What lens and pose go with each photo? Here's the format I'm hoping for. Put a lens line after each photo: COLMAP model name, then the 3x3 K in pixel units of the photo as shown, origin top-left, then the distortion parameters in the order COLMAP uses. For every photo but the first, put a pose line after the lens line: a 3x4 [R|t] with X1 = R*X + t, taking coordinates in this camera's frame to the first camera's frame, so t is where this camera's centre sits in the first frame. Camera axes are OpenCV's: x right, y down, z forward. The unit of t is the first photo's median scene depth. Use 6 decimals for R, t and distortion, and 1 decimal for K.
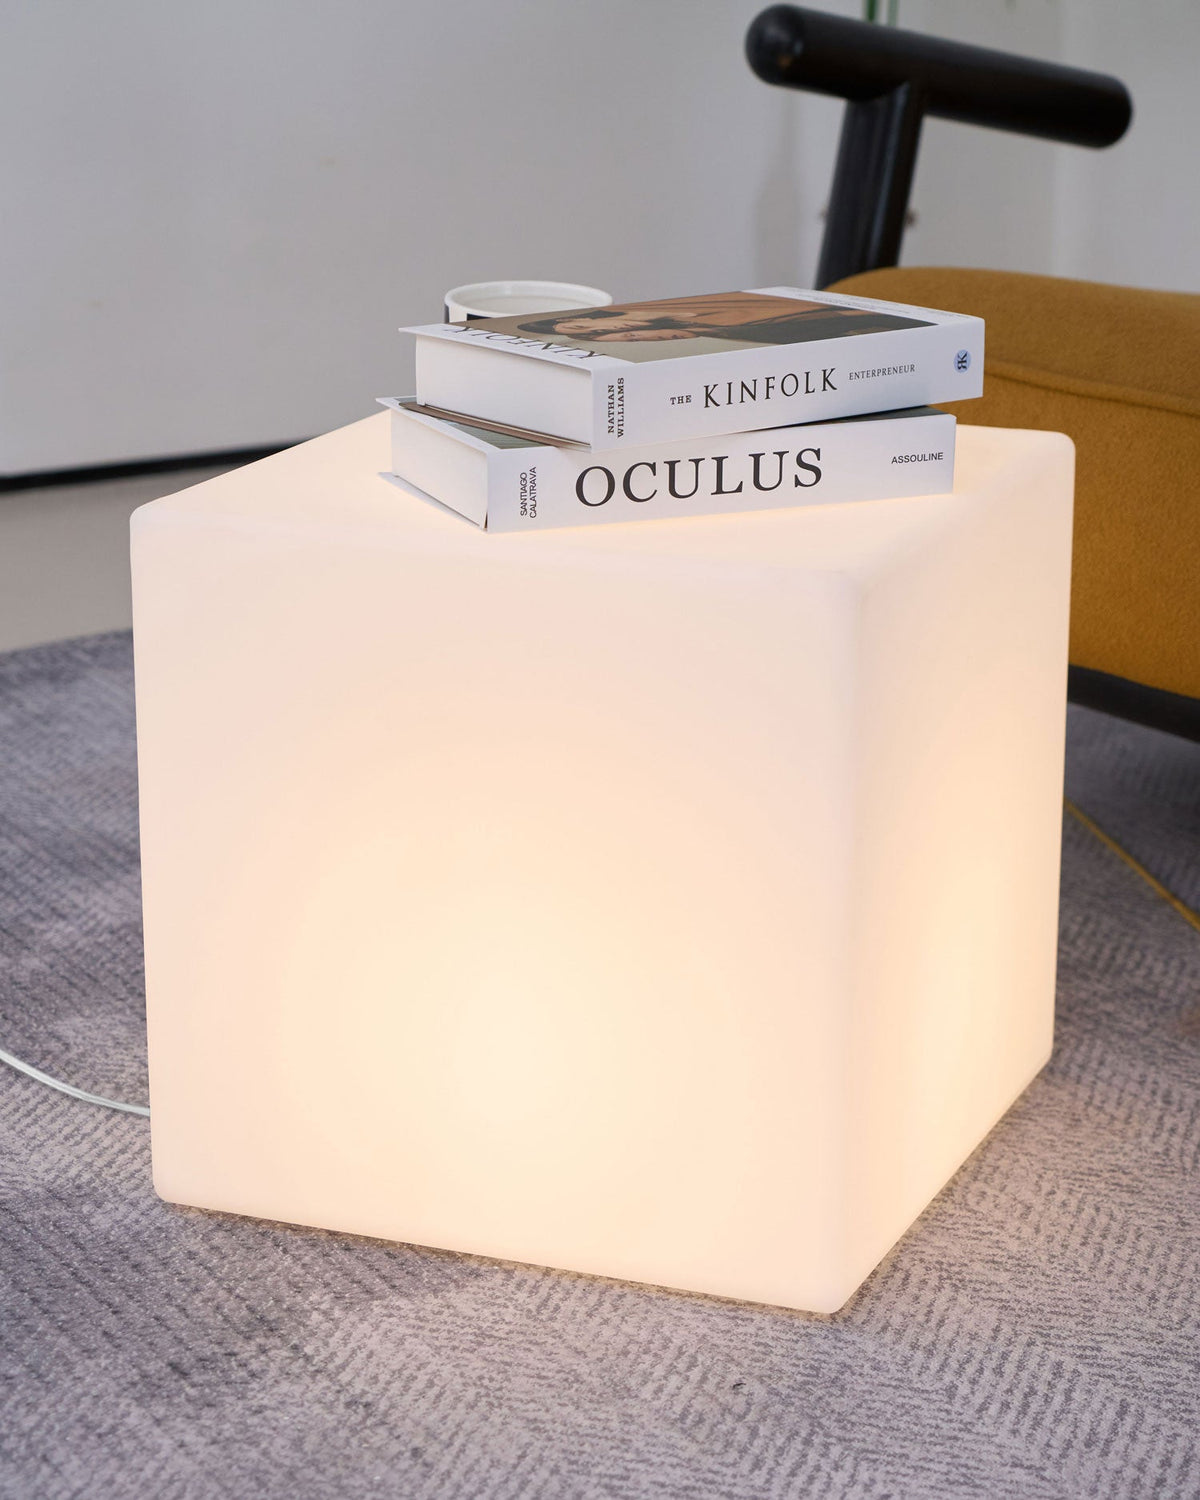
lens RADIAL K [[3571.5, 0, 600.0], [0, 3571.5, 750.0], [0, 0, 1]] dist [-0.044601, 0.034565]
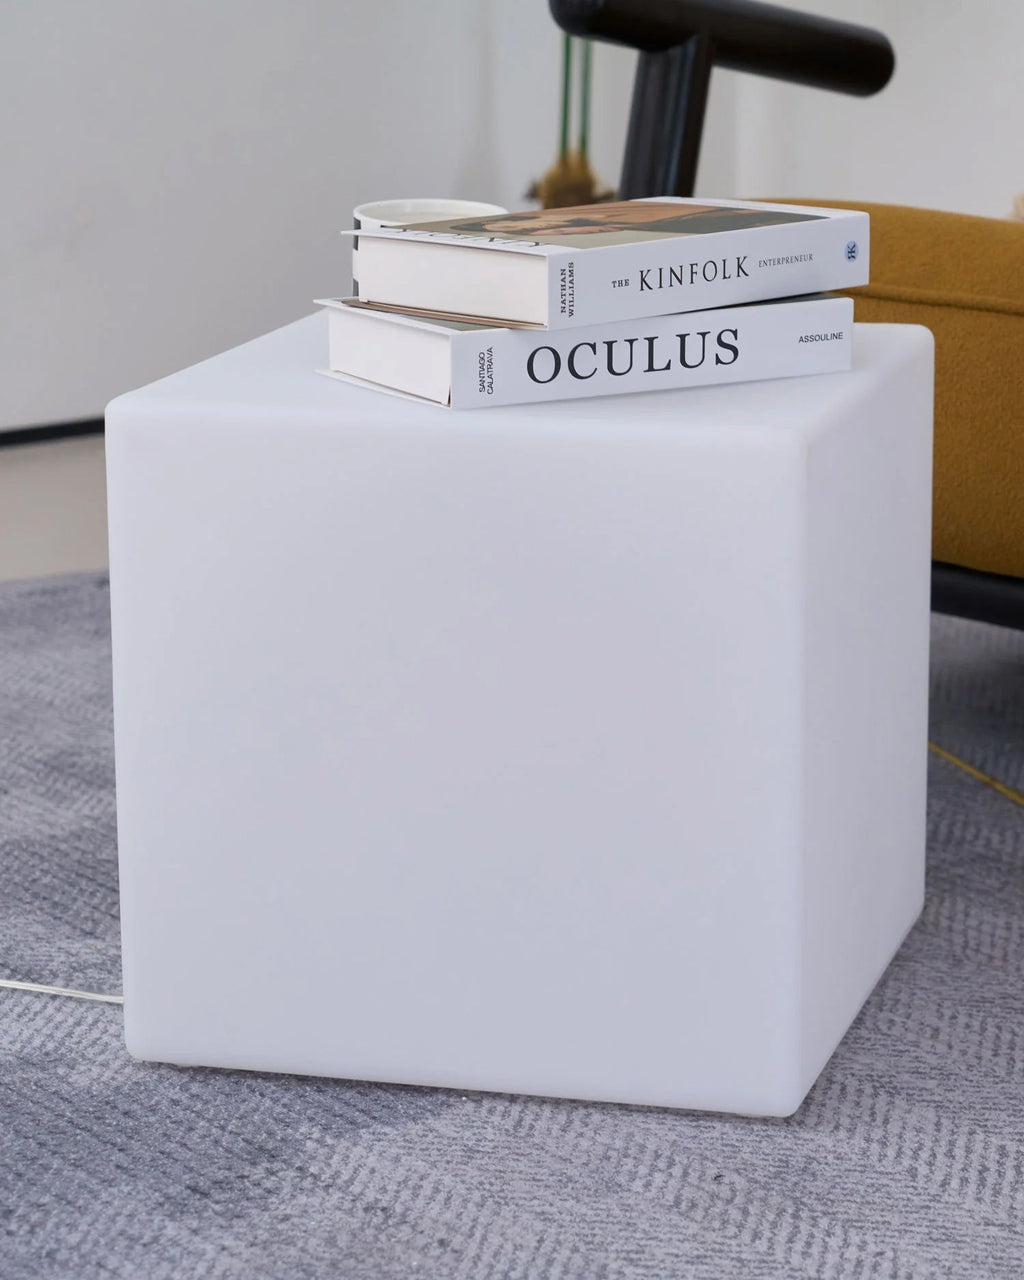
lens RADIAL K [[3747.1, 0, 512.0], [0, 3747.1, 640.0], [0, 0, 1]] dist [-0.041763, 0.061822]
pose [[0.993757, -0.033597, 0.106388, -0.132541], [0.038904, 0.998079, -0.048208, 0.063510], [-0.104564, 0.052046, 0.993155, -0.129678]]
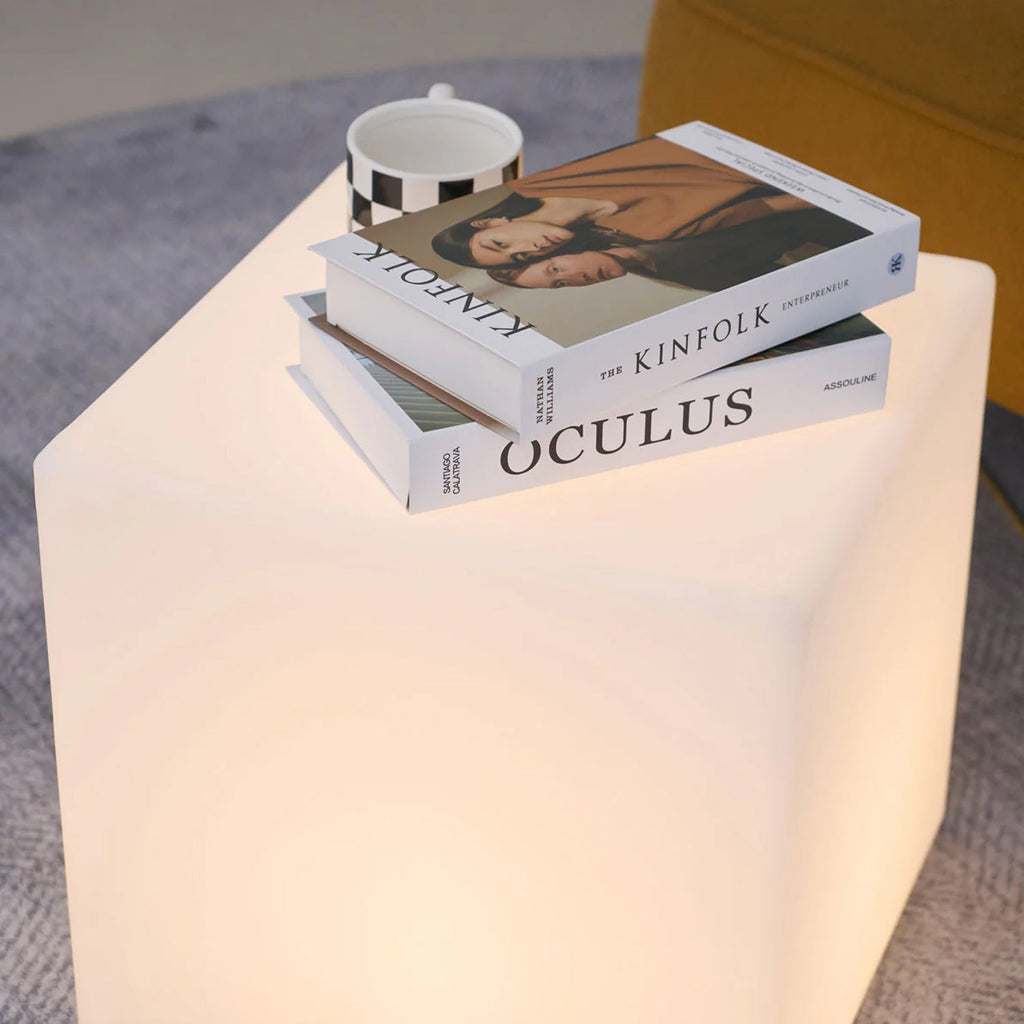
lens RADIAL K [[3022.2, 0, 472.0], [0, 3022.2, 511.5], [0, 0, 1]] dist [-0.004016, -0.090097]
pose [[0.999765, -0.011384, 0.018460, -0.028739], [0.006388, 0.967971, 0.250980, -0.256353], [-0.020726, -0.250803, 0.967816, 0.207905]]
